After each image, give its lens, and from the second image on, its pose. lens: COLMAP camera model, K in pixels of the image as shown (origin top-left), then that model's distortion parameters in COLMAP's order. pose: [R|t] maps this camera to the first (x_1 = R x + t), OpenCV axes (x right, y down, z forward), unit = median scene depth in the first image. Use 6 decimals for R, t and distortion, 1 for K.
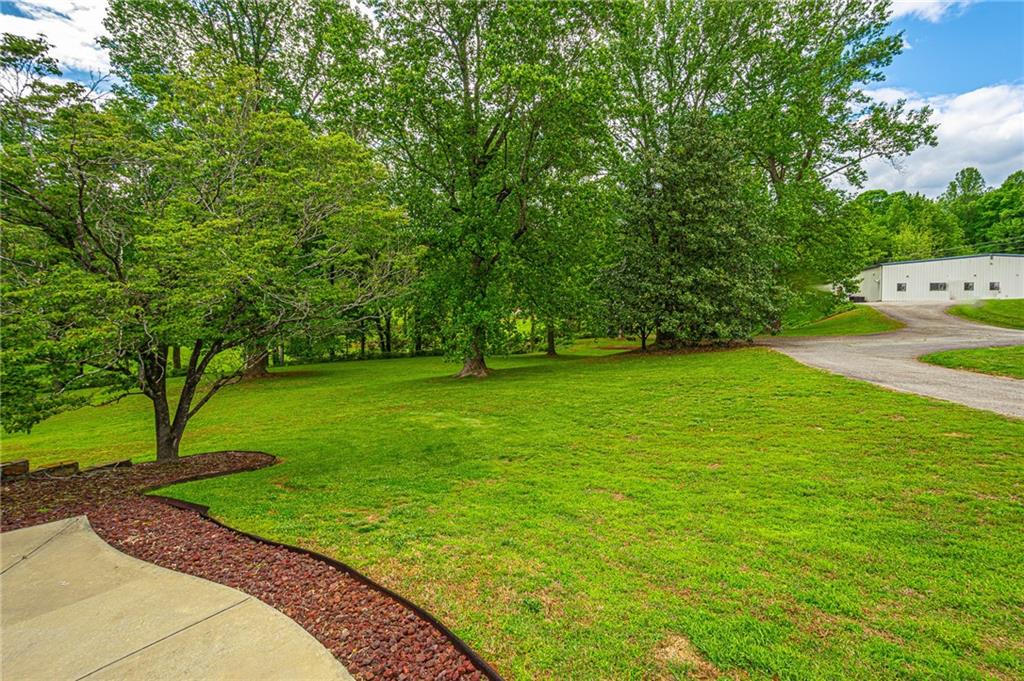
lens RADIAL K [[446.4, 0, 510.6], [0, 446.4, 328.9], [0, 0, 1]] dist [0.003713, -0.000069]
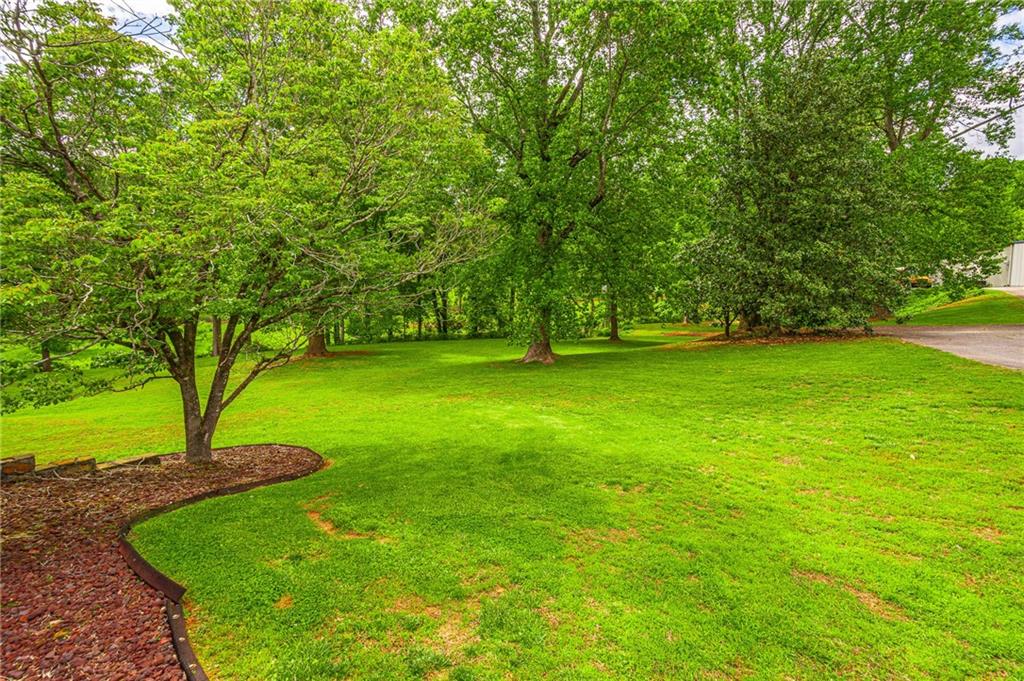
lens RADIAL K [[446.4, 0, 512.1], [0, 446.4, 330.9], [0, 0, 1]] dist [0.003713, -0.000069]
pose [[0.993328, 0.020558, -0.113475, -0.028525], [-0.015795, 0.998962, 0.042721, 0.003271], [0.114236, -0.040644, 0.992622, 0.074974]]
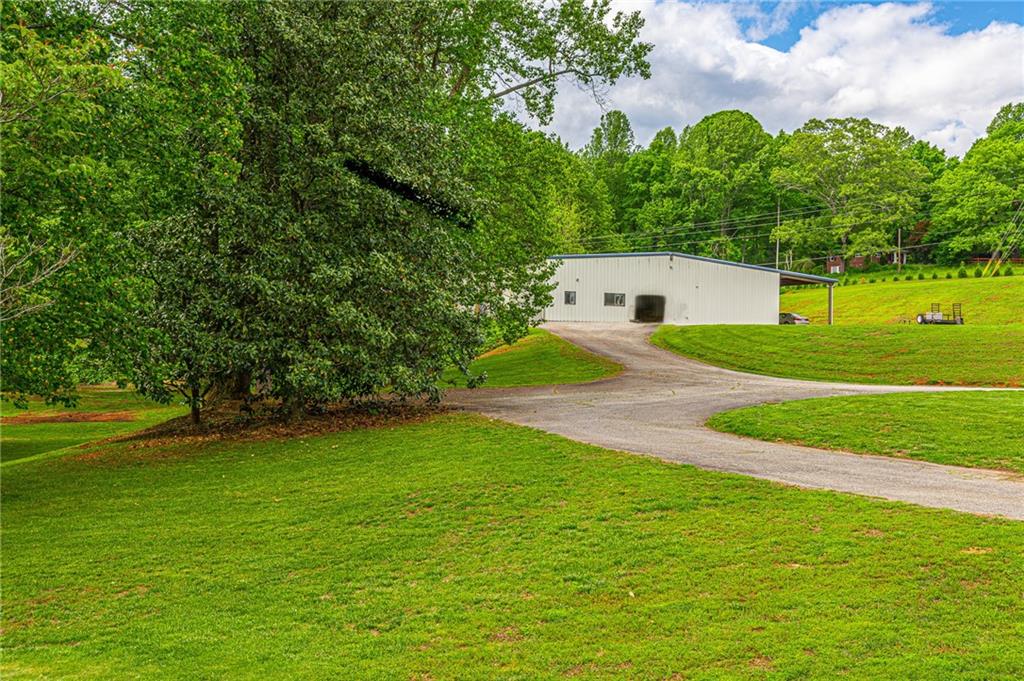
lens RADIAL K [[1027.7, 0, 506.5], [0, 1027.7, 319.7], [0, 0, 1]] dist [0.023616, 0.000000]
pose [[0.757775, 0.026106, 0.651993, -0.134223], [0.002612, 0.999070, -0.043038, -0.011557], [-0.652511, 0.034316, 0.757002, 0.058131]]
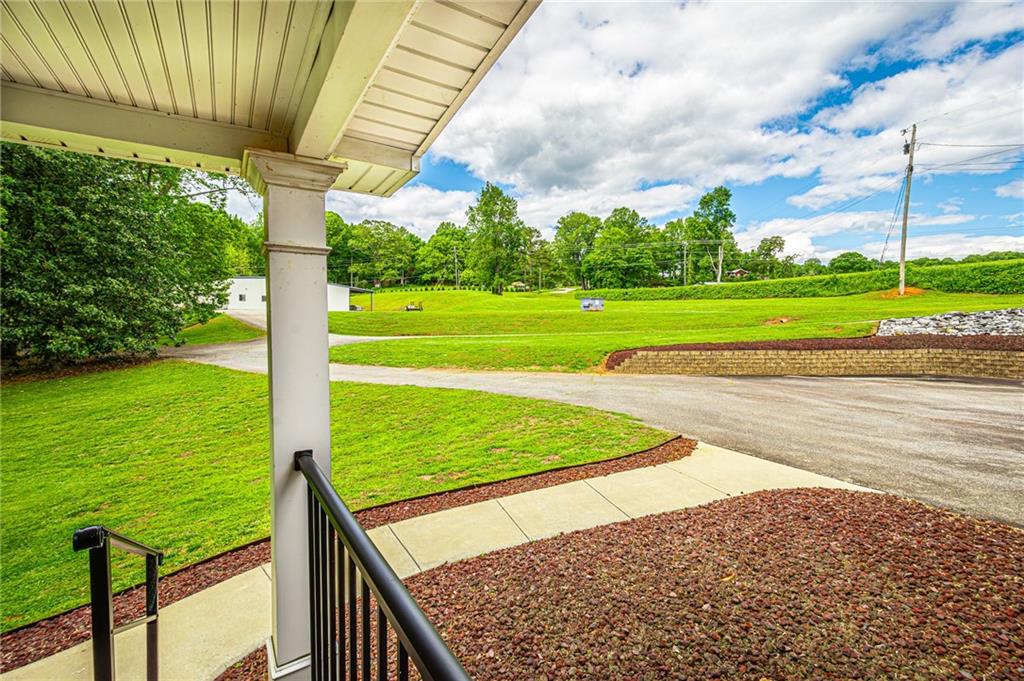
lens RADIAL K [[446.4, 0, 514.6], [0, 446.4, 328.9], [0, 0, 1]] dist [0.003713, -0.000069]
pose [[0.257708, -0.022825, 0.965953, -0.180800], [0.025899, 0.999525, 0.016709, -0.020172], [-0.965876, 0.020712, 0.258177, -0.022979]]
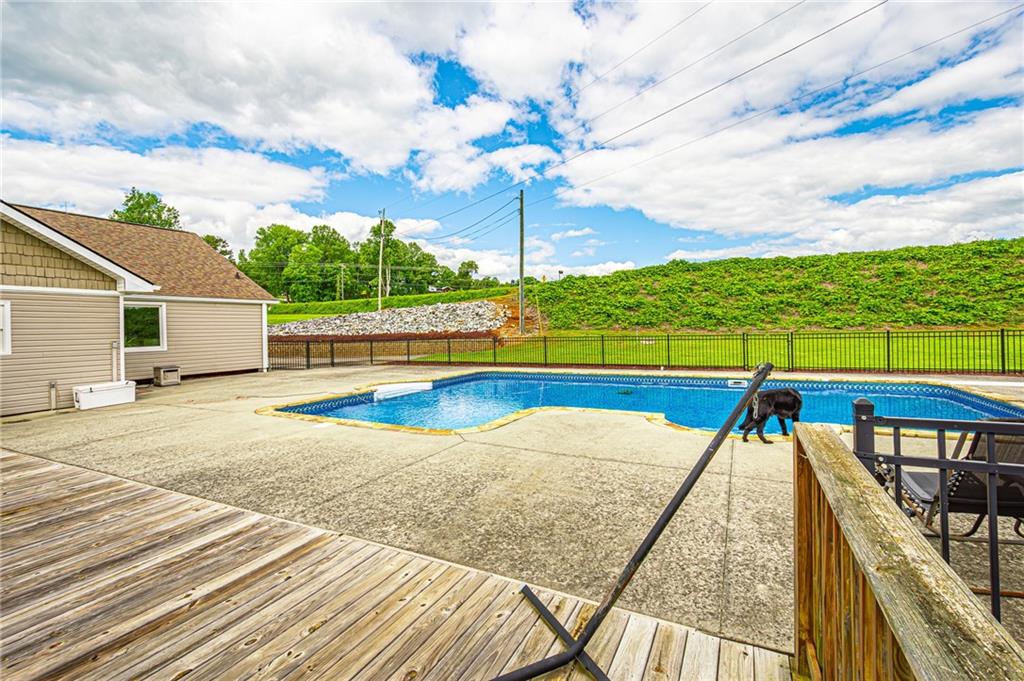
lens RADIAL K [[446.4, 0, 507.8], [0, 446.4, 329.7], [0, 0, 1]] dist [0.003713, -0.000069]
pose [[-0.242721, -0.002272, 0.970093, -0.734994], [0.032940, 0.999401, 0.010583, -0.007757], [-0.969537, 0.034524, -0.242501, -0.785673]]
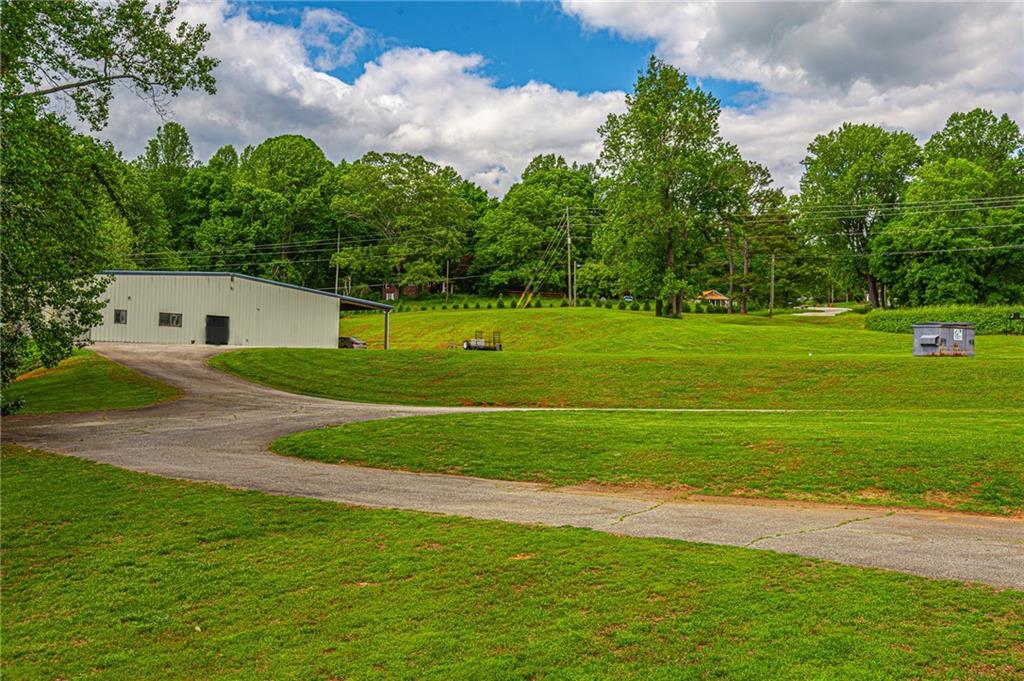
lens RADIAL K [[1027.7, 0, 505.6], [0, 1027.7, 319.5], [0, 0, 1]] dist [0.023616, 0.000000]
pose [[0.423256, 0.056463, 0.904249, -0.139045], [0.003849, 0.997935, -0.064114, -0.011960], [-0.906002, 0.030617, 0.422165, 0.062747]]
